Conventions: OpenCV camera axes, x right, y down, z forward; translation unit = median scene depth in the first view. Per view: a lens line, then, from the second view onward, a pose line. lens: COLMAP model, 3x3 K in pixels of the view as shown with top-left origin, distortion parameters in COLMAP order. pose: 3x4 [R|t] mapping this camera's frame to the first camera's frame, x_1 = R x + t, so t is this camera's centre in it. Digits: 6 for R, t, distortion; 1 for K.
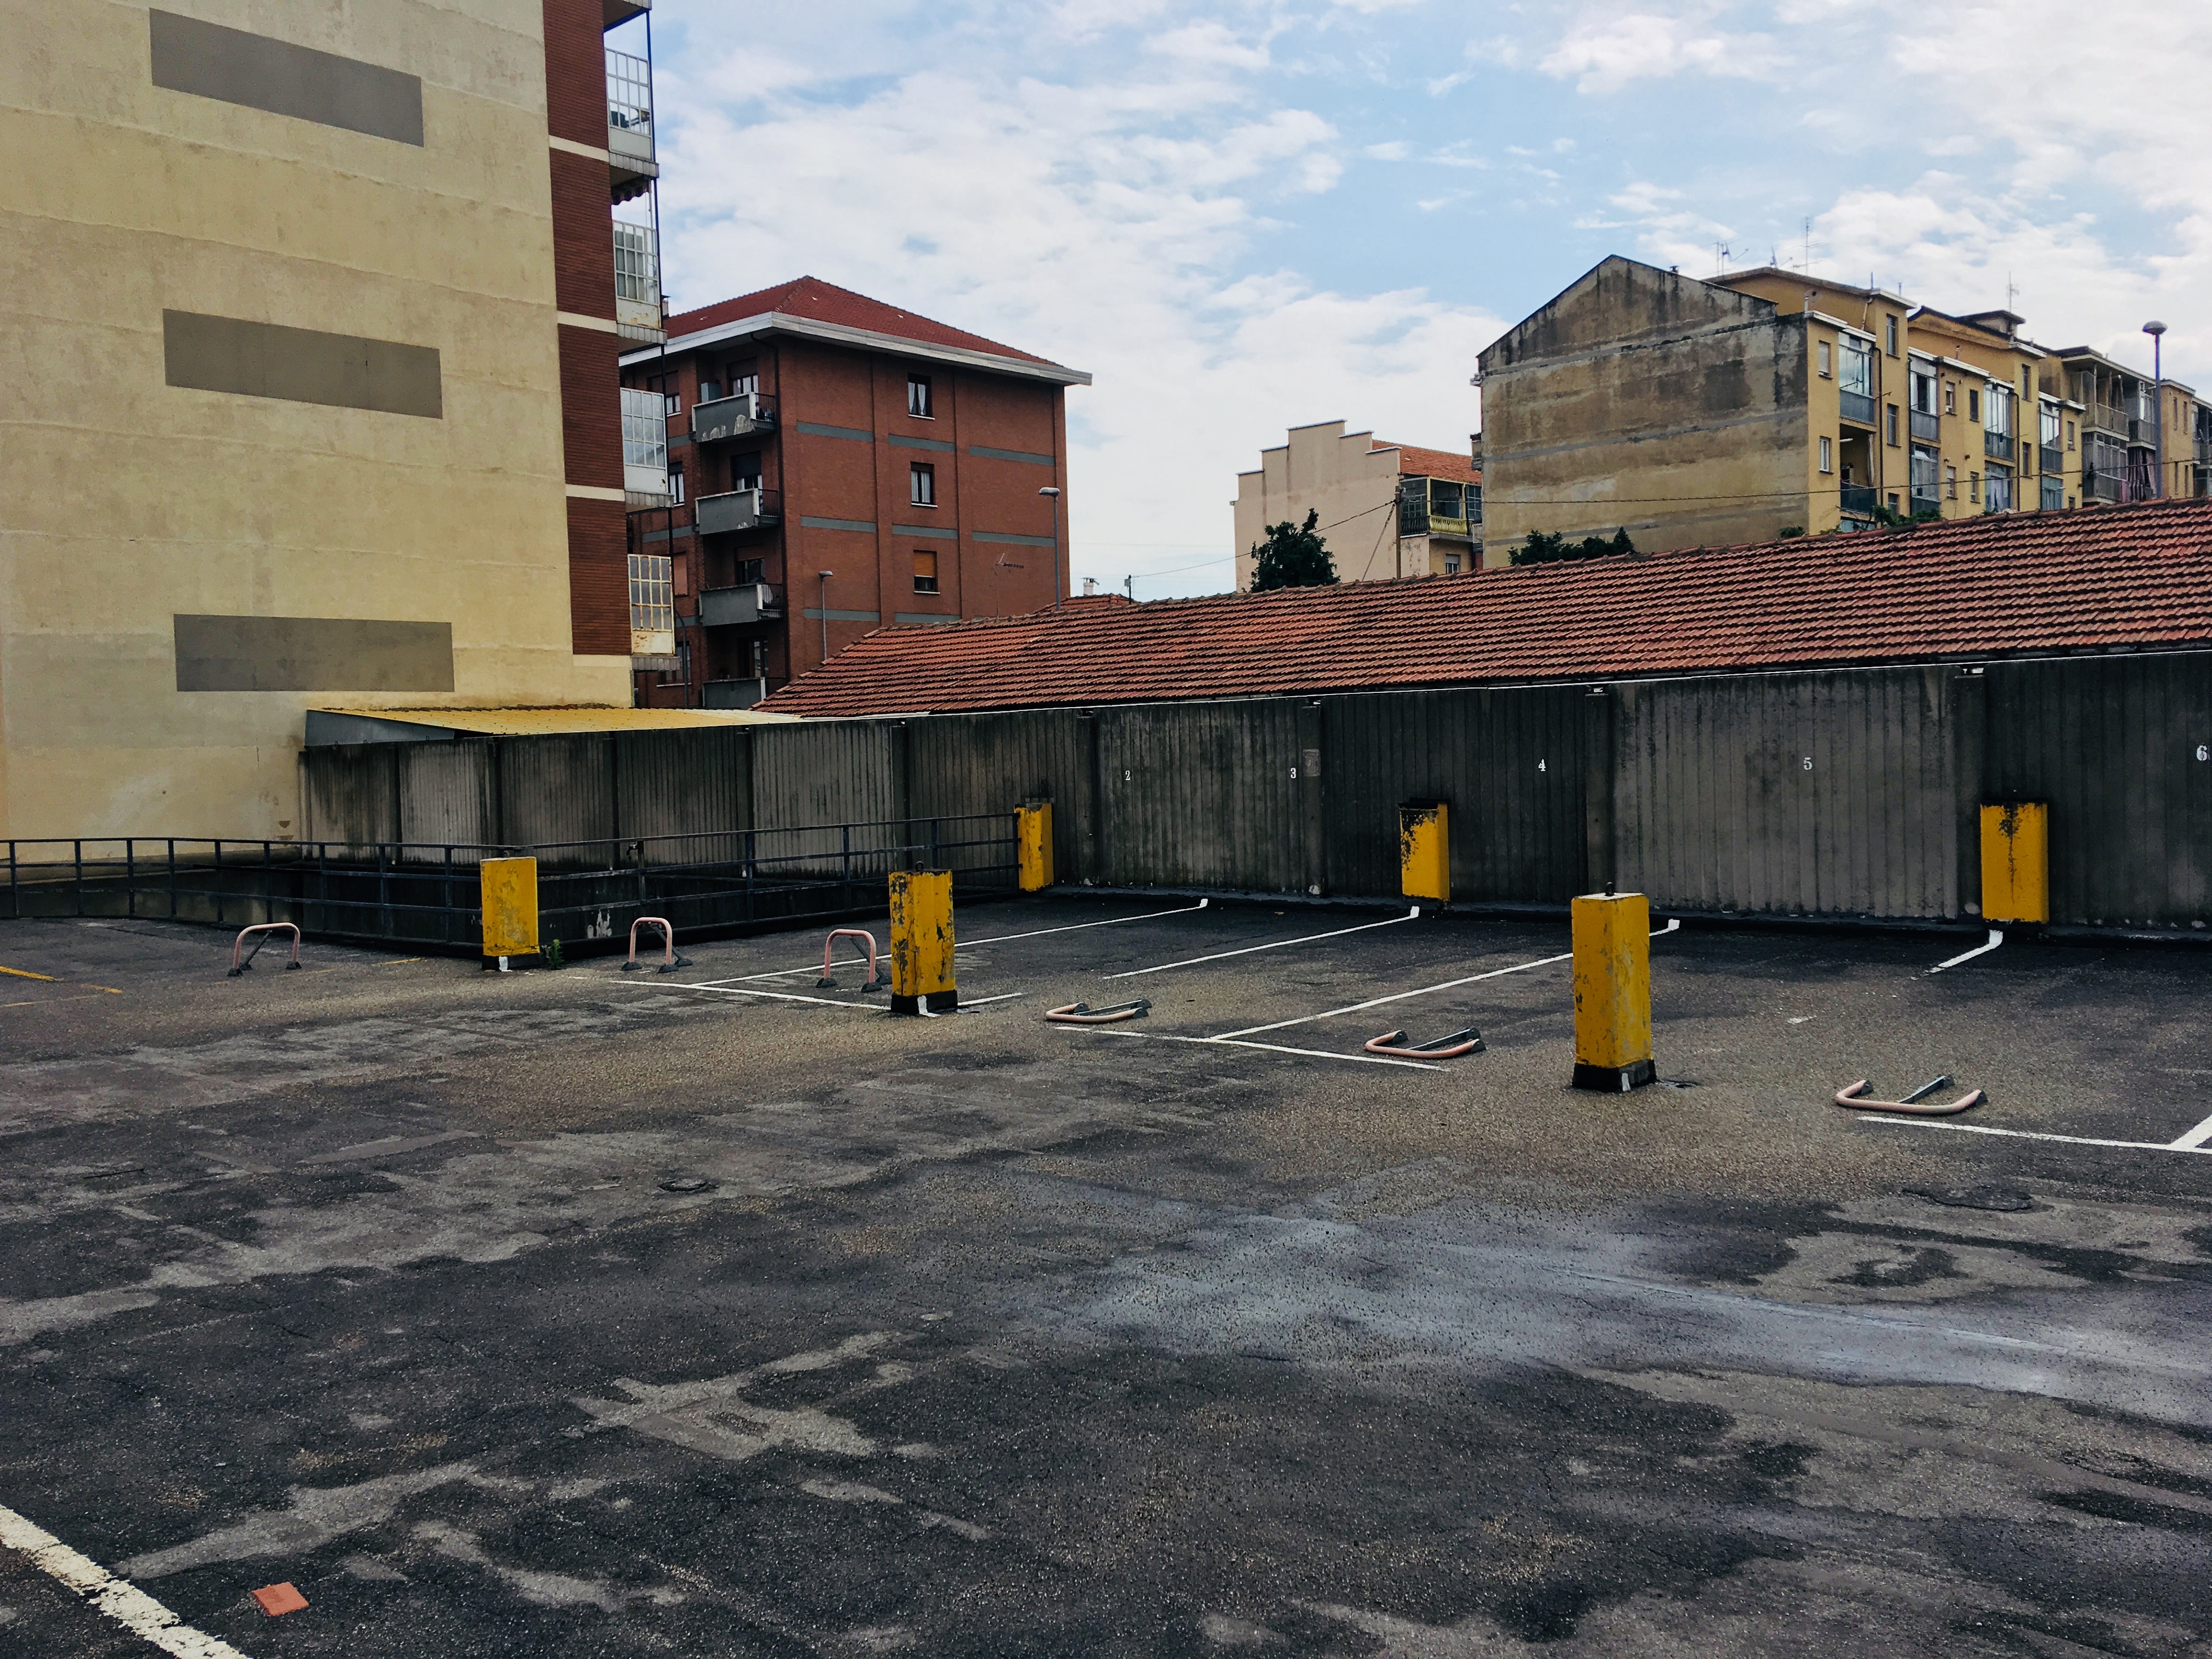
lens RADIAL K [[1849.3, 0, 1111.9], [0, 1849.3, 794.7], [0, 0, 1]] dist [0.120846, -0.177528]
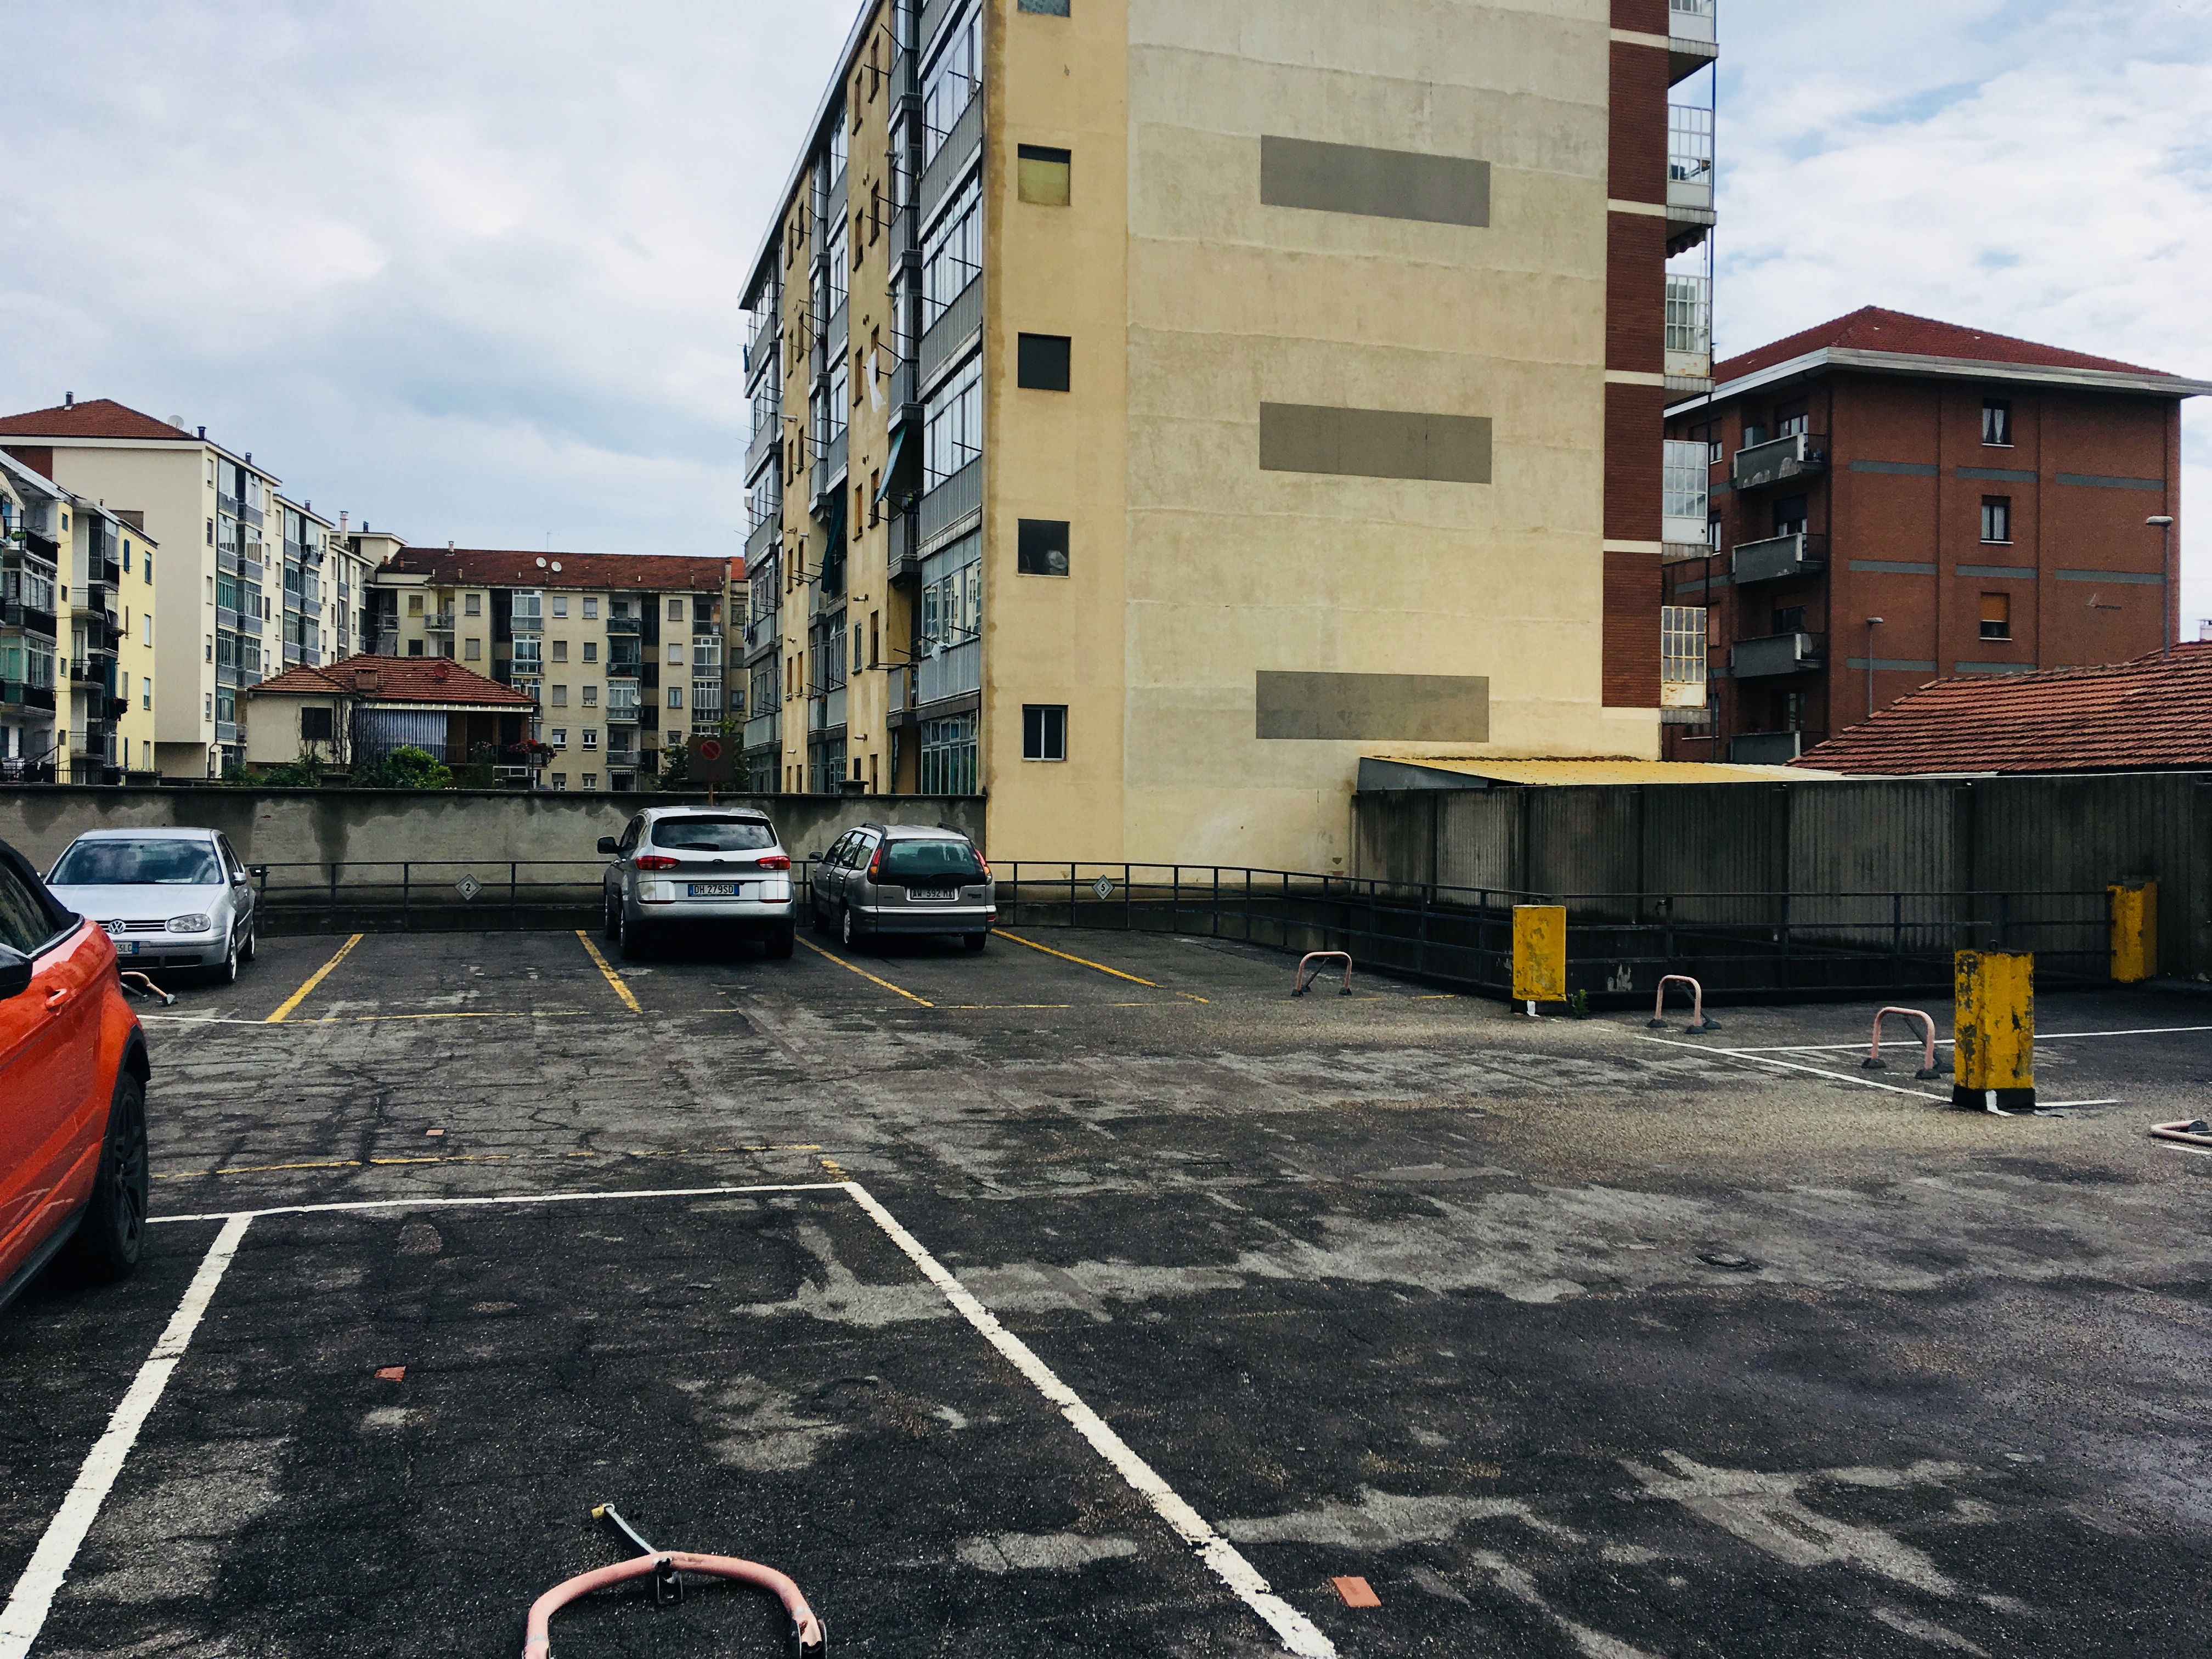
lens RADIAL K [[1849.3, 0, 1111.9], [0, 1849.3, 794.7], [0, 0, 1]] dist [0.120846, -0.177528]
pose [[0.861275, 0.031262, -0.507177, -0.010981], [-0.045260, 0.998858, -0.015291, -0.000866], [0.506120, 0.036125, 0.861706, -0.001744]]
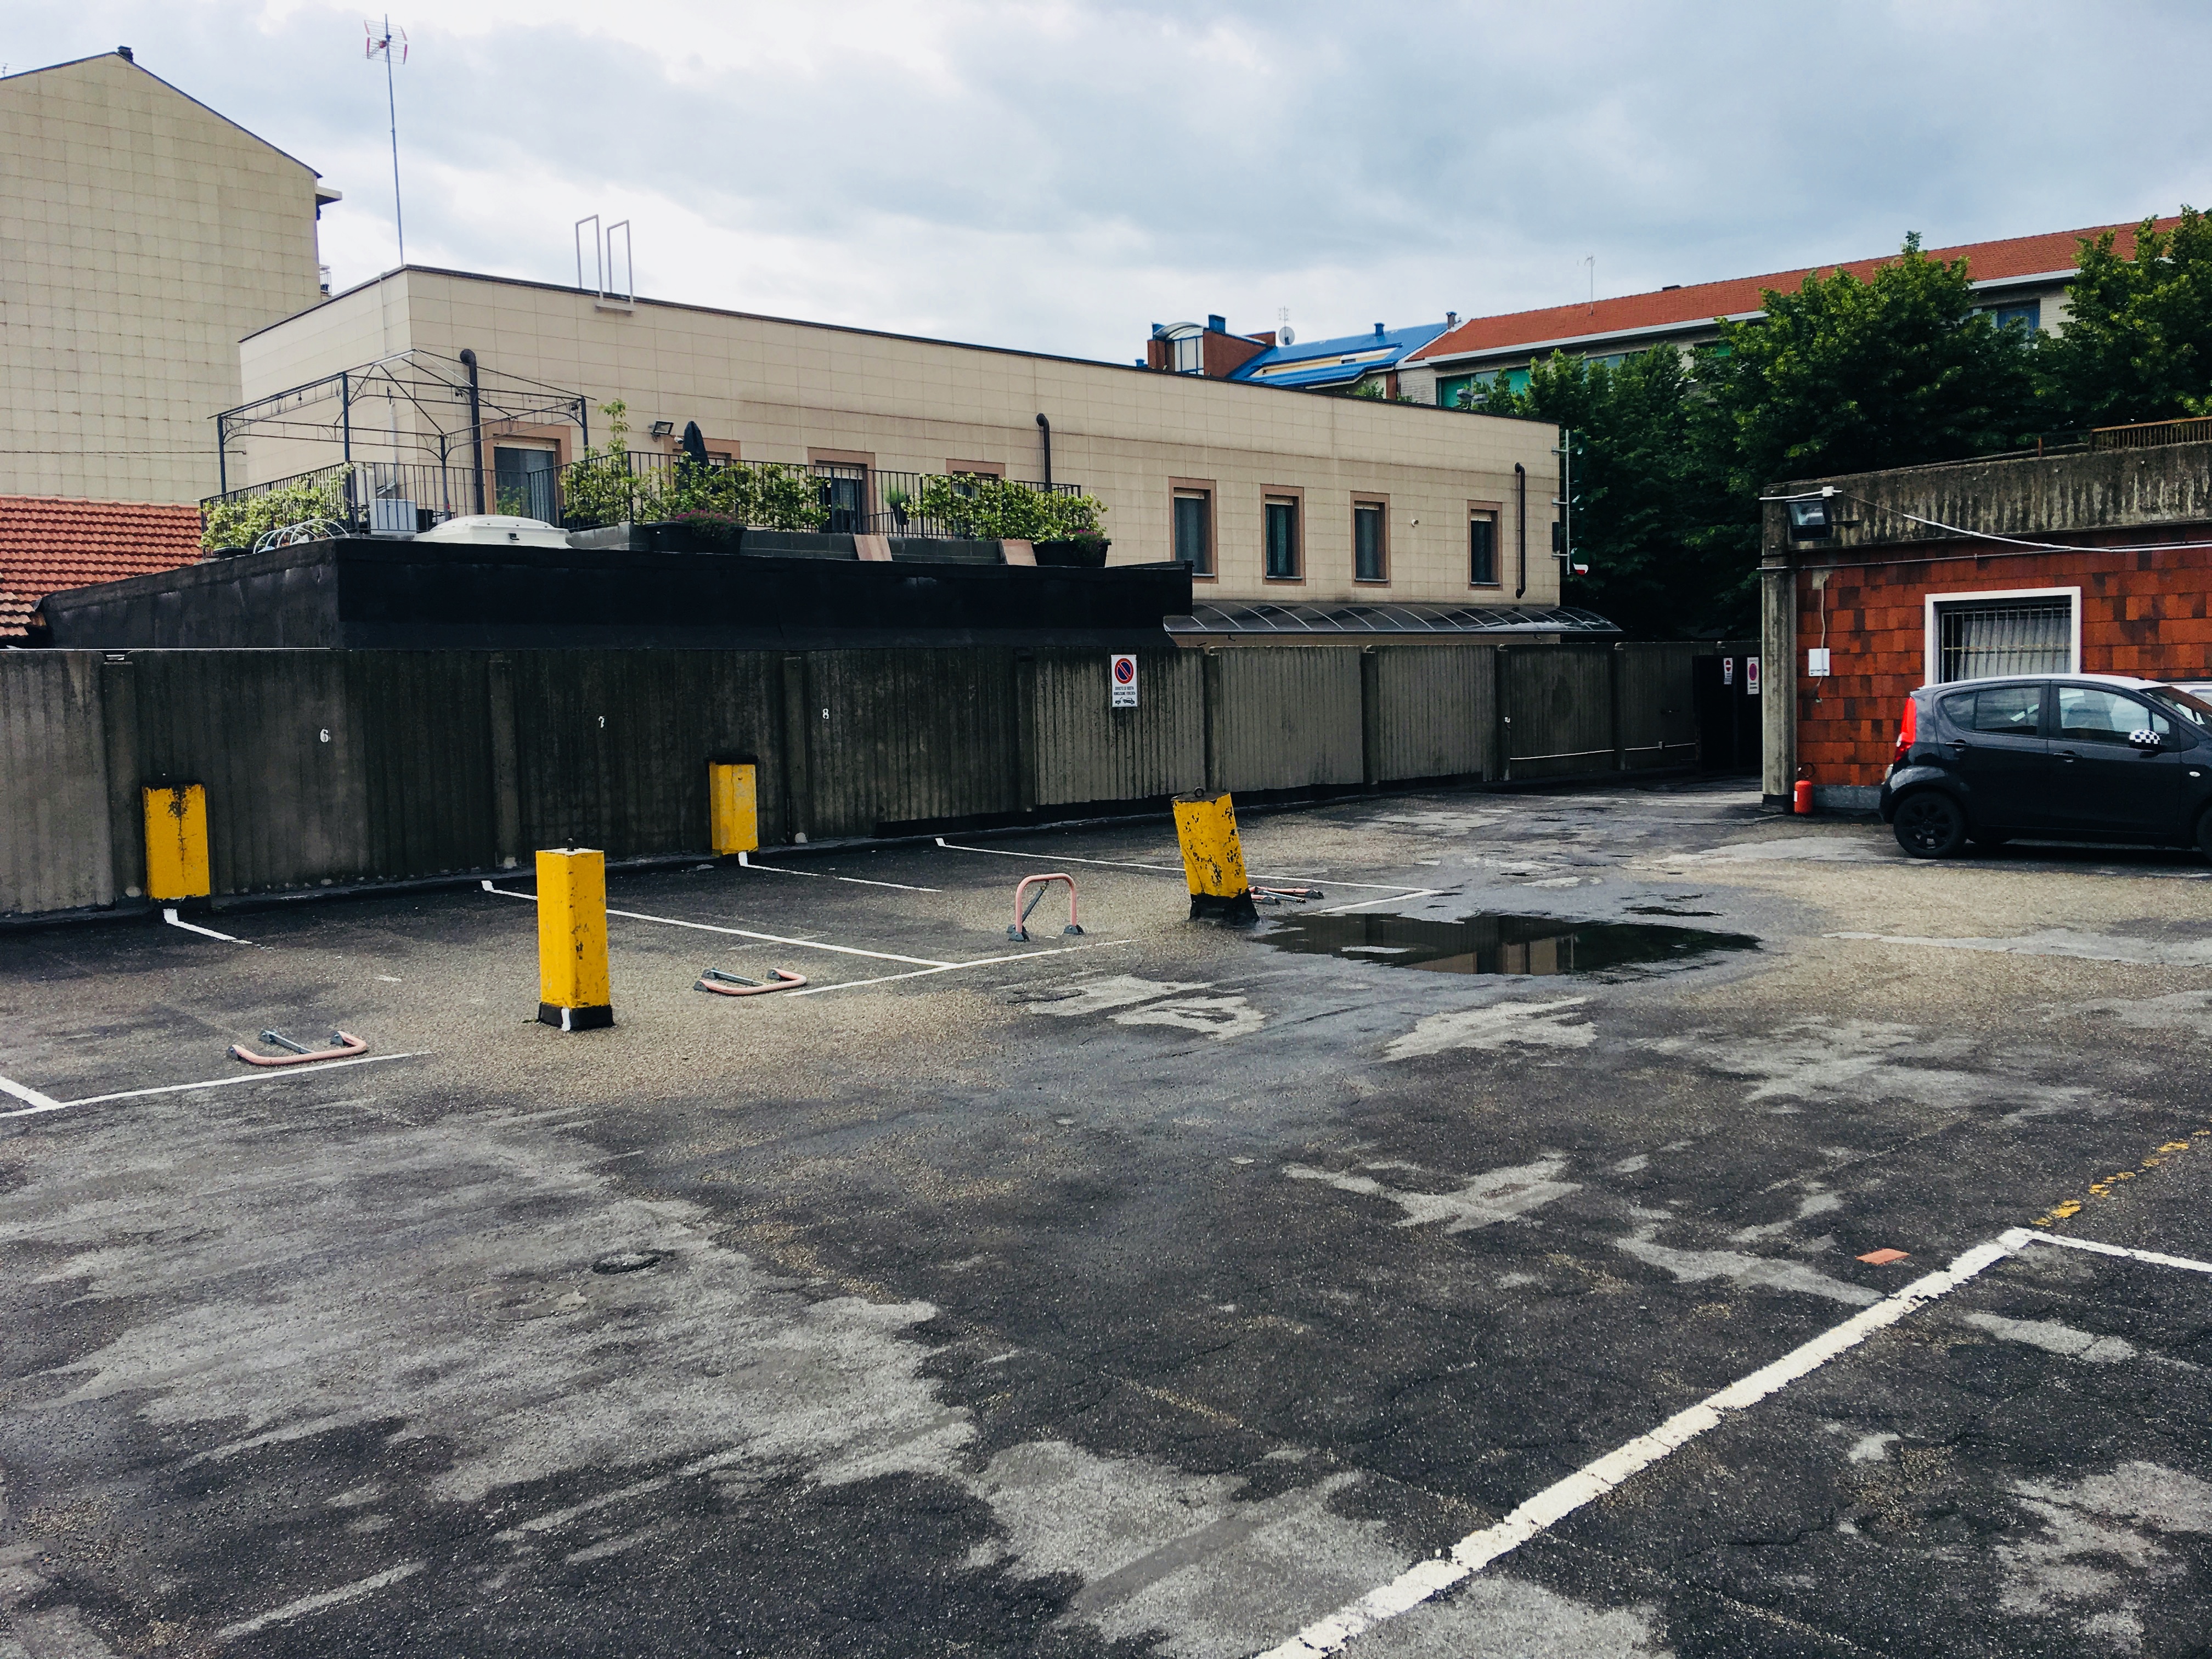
lens RADIAL K [[1837.3, 0, 1104.5], [0, 1837.3, 798.0], [0, 0, 1]] dist [0.141173, -0.216003]
pose [[0.099896, -0.034745, 0.994391, -0.624177], [0.045814, 0.998491, 0.030286, 0.004146], [-0.993943, 0.042531, 0.101337, 0.470325]]
